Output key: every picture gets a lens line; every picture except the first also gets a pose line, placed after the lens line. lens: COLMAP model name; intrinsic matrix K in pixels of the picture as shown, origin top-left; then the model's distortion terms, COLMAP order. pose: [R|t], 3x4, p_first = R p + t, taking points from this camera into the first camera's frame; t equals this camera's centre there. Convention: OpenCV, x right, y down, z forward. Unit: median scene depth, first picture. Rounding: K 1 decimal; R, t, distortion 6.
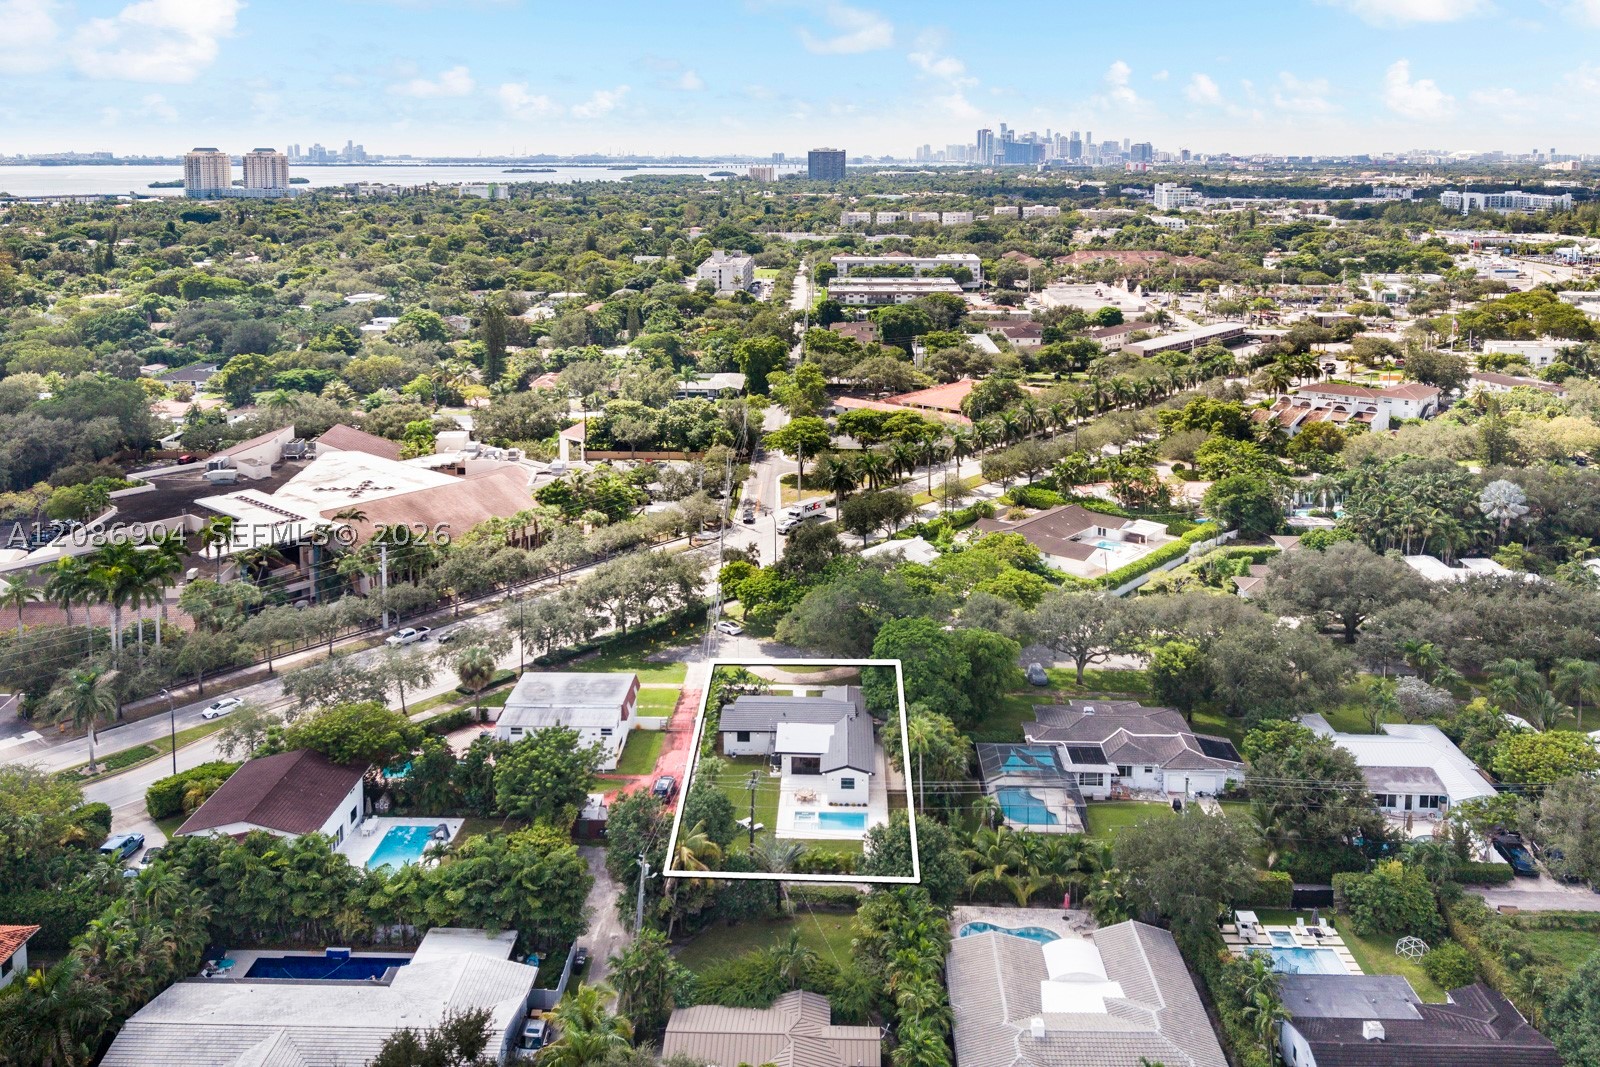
lens RADIAL K [[1273.4, 0, 800.0], [0, 1273.4, 533.5], [0, 0, 1]] dist [0.001159, -0.004561]
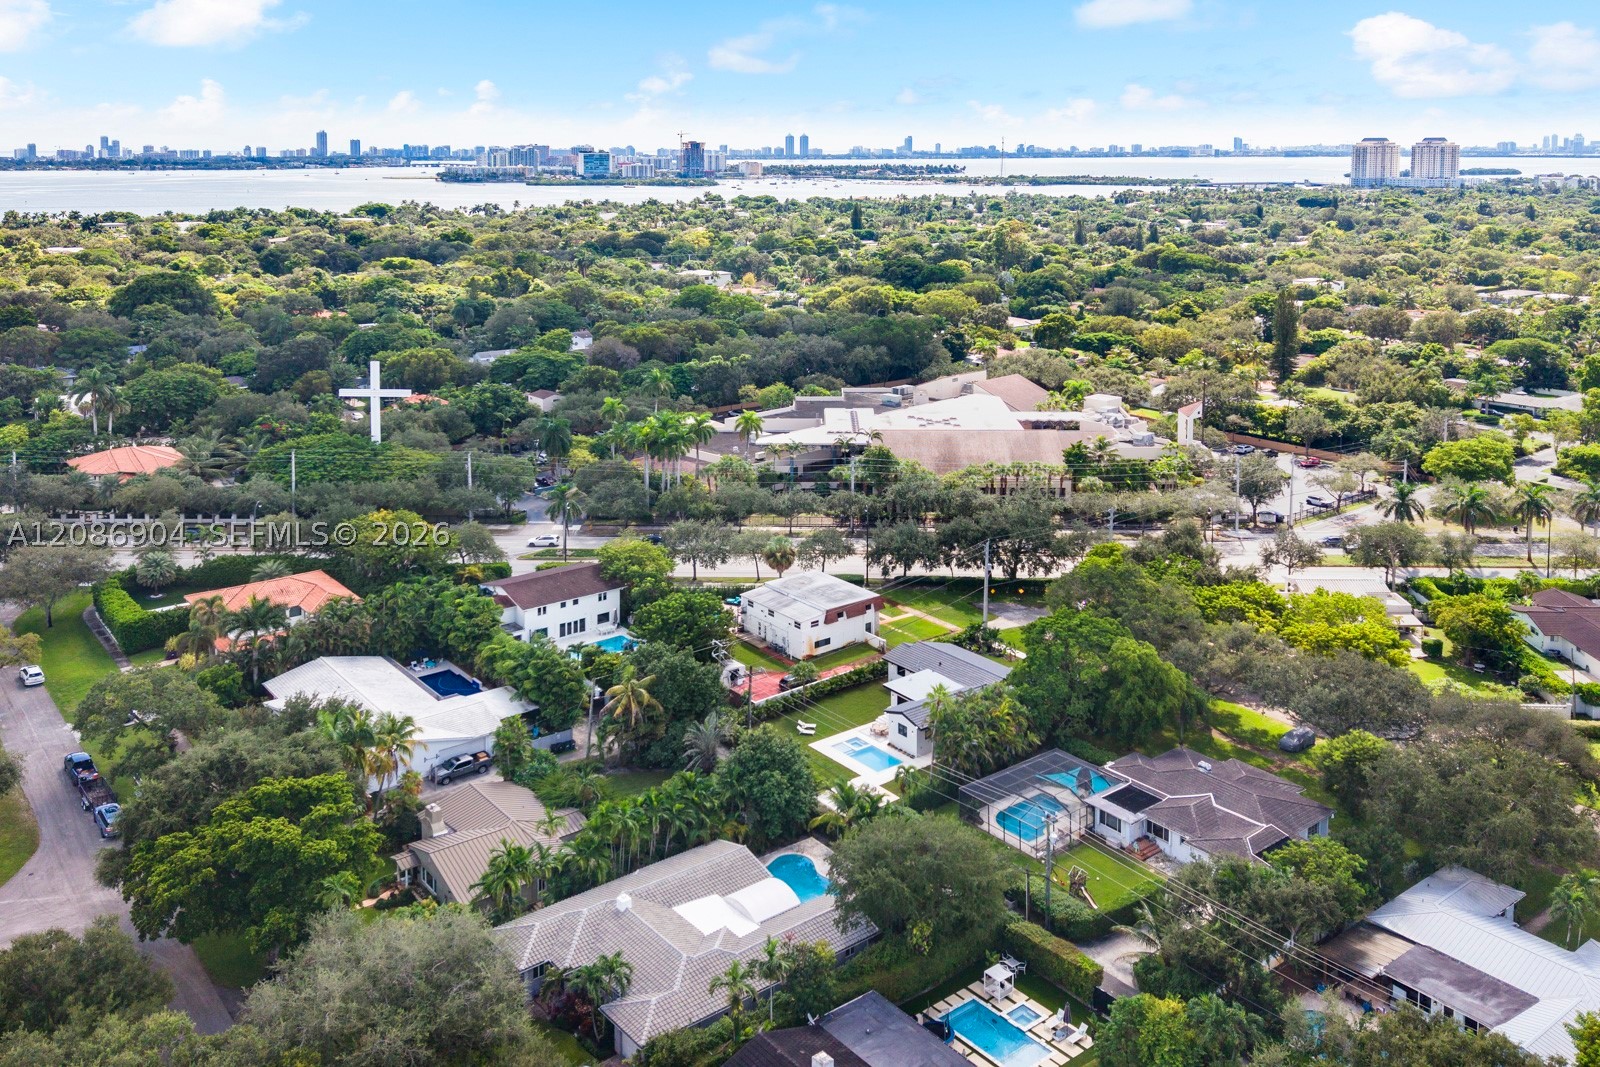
lens RADIAL K [[1273.4, 0, 800.0], [0, 1273.4, 533.5], [0, 0, 1]] dist [0.001159, -0.004561]
pose [[0.642846, 0.218493, -0.734173, 0.440185], [-0.214277, 0.971485, 0.101496, -0.026985], [0.735414, 0.092070, 0.671334, 0.149428]]
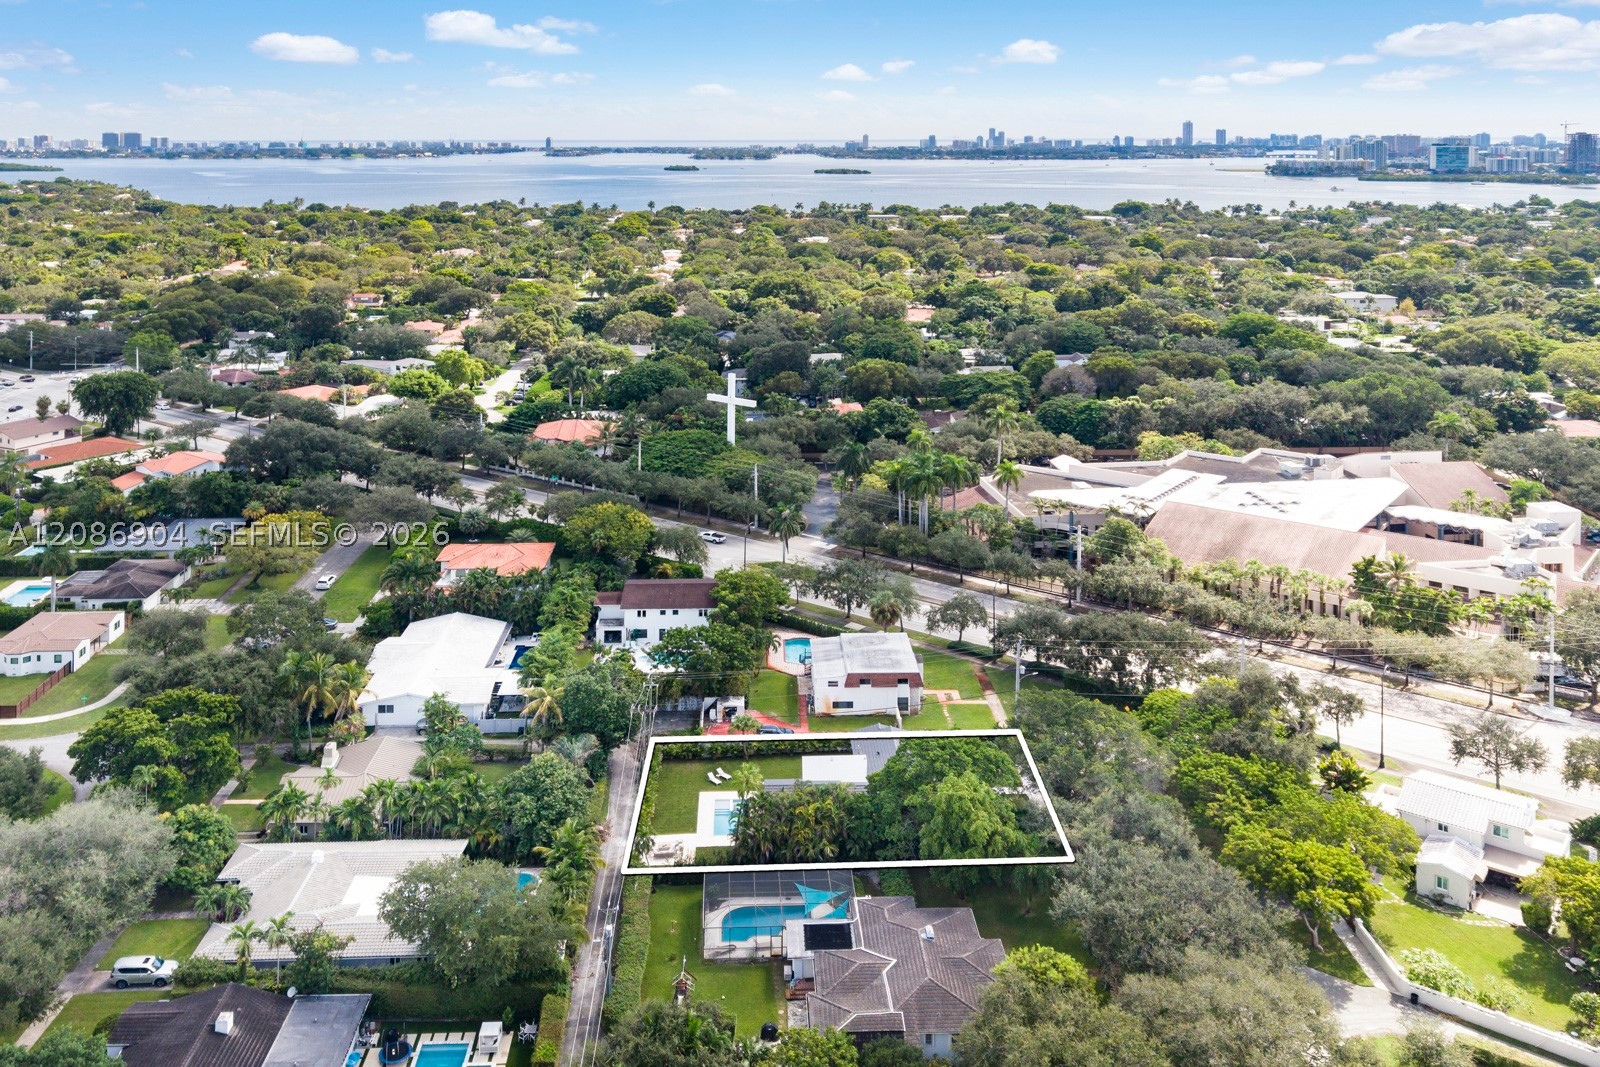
lens RADIAL K [[1273.4, 0, 800.0], [0, 1273.4, 533.5], [0, 0, 1]] dist [0.001159, -0.004561]
pose [[0.059646, 0.293039, -0.954238, 0.599900], [-0.279179, 0.922690, 0.265900, -0.177684], [0.958385, 0.250543, 0.136845, 0.516065]]
